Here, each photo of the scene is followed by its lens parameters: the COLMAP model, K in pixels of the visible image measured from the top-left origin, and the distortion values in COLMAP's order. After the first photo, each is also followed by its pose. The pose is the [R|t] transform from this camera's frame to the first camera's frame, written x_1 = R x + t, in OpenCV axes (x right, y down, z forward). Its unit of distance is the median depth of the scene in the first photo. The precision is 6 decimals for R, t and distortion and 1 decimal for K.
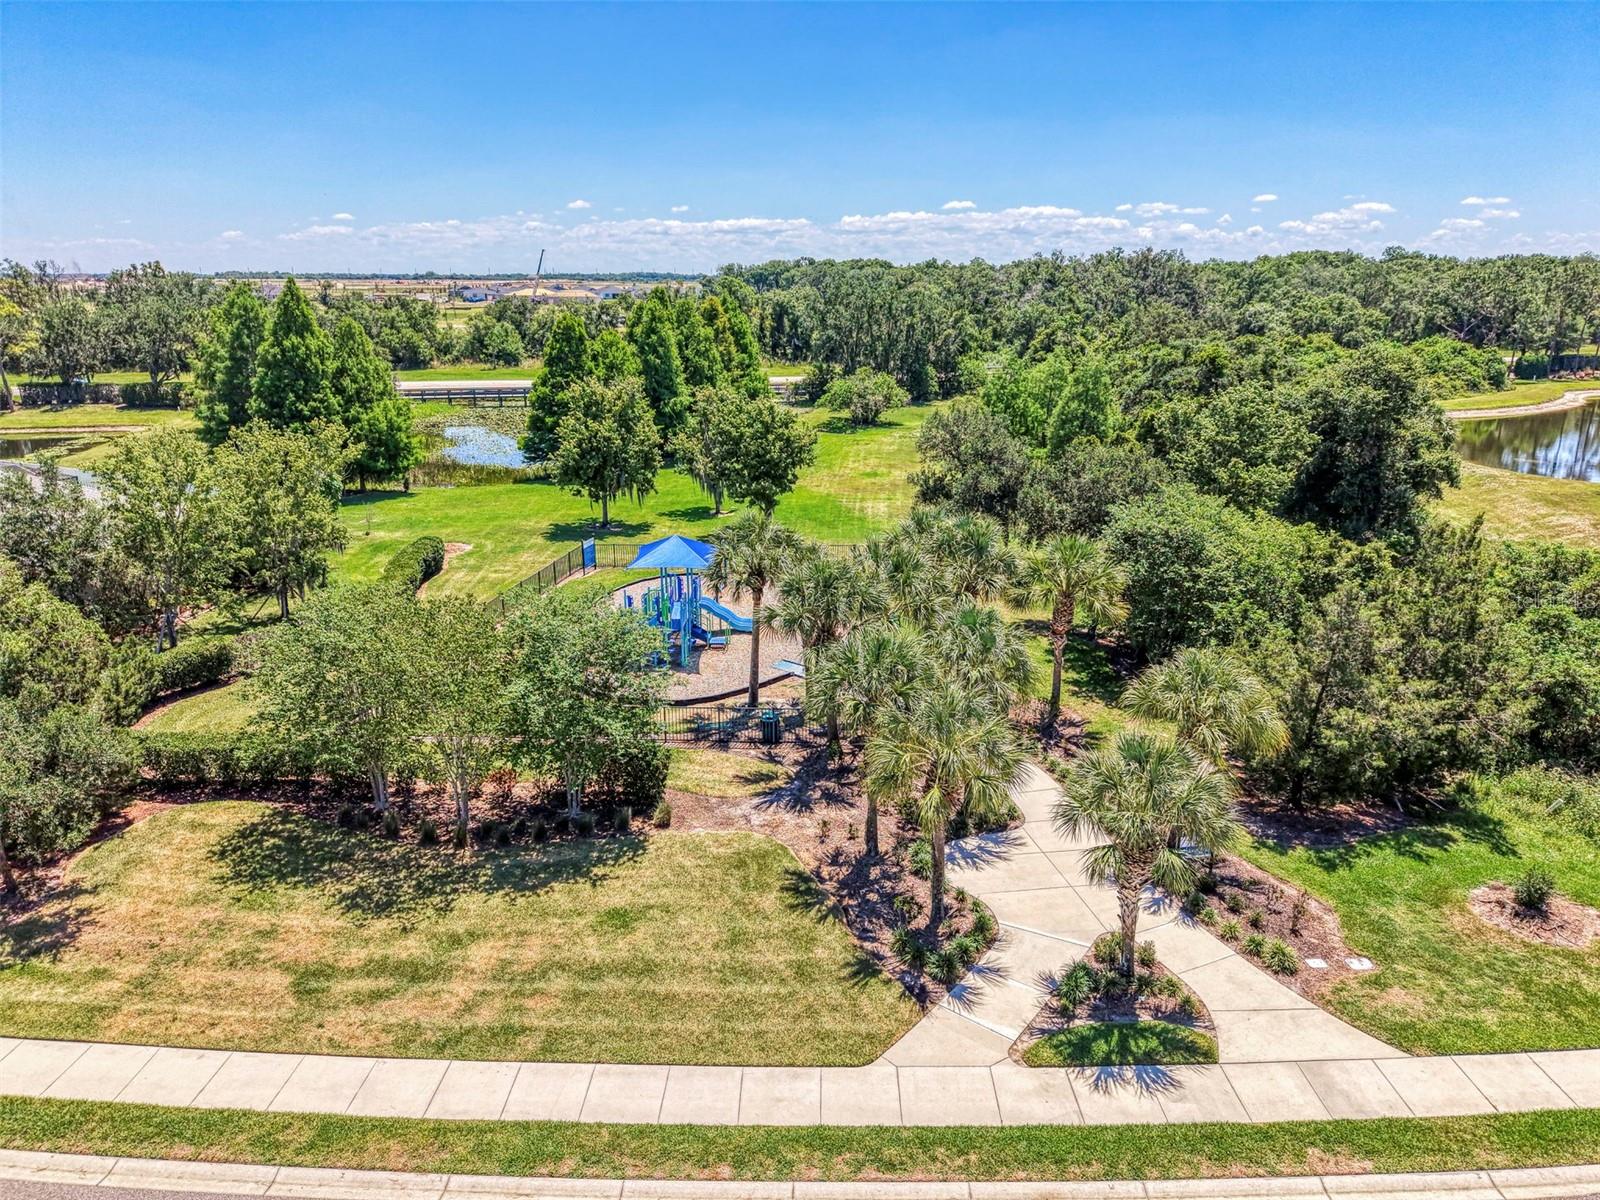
lens RADIAL K [[1075.9, 0, 800.5], [0, 1075.9, 599.7], [0, 0, 1]] dist [0.016927, -0.020558]
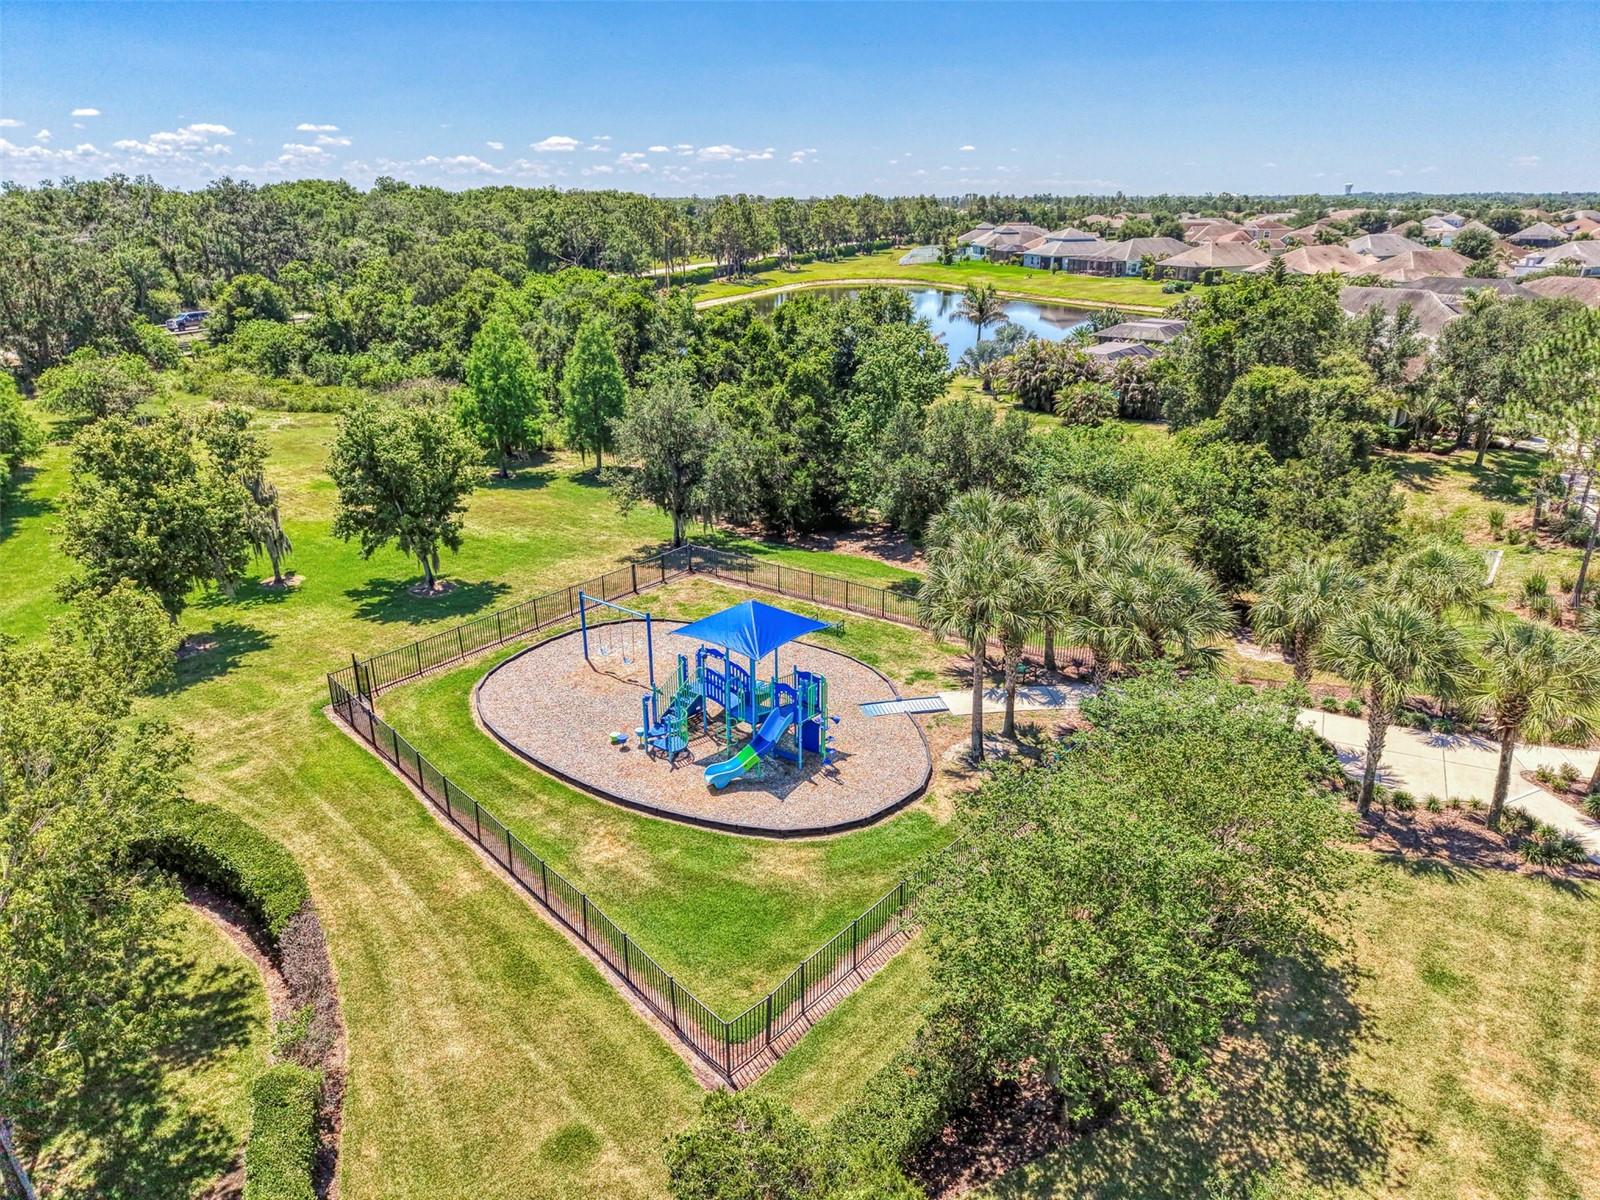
lens RADIAL K [[1075.9, 0, 800.2], [0, 1075.9, 600.5], [0, 0, 1]] dist [0.016927, -0.020558]
pose [[0.620248, -0.274969, 0.734632, -1.014091], [0.229926, 0.959140, 0.164875, -0.260626], [-0.749951, 0.066647, 0.658128, 0.758018]]
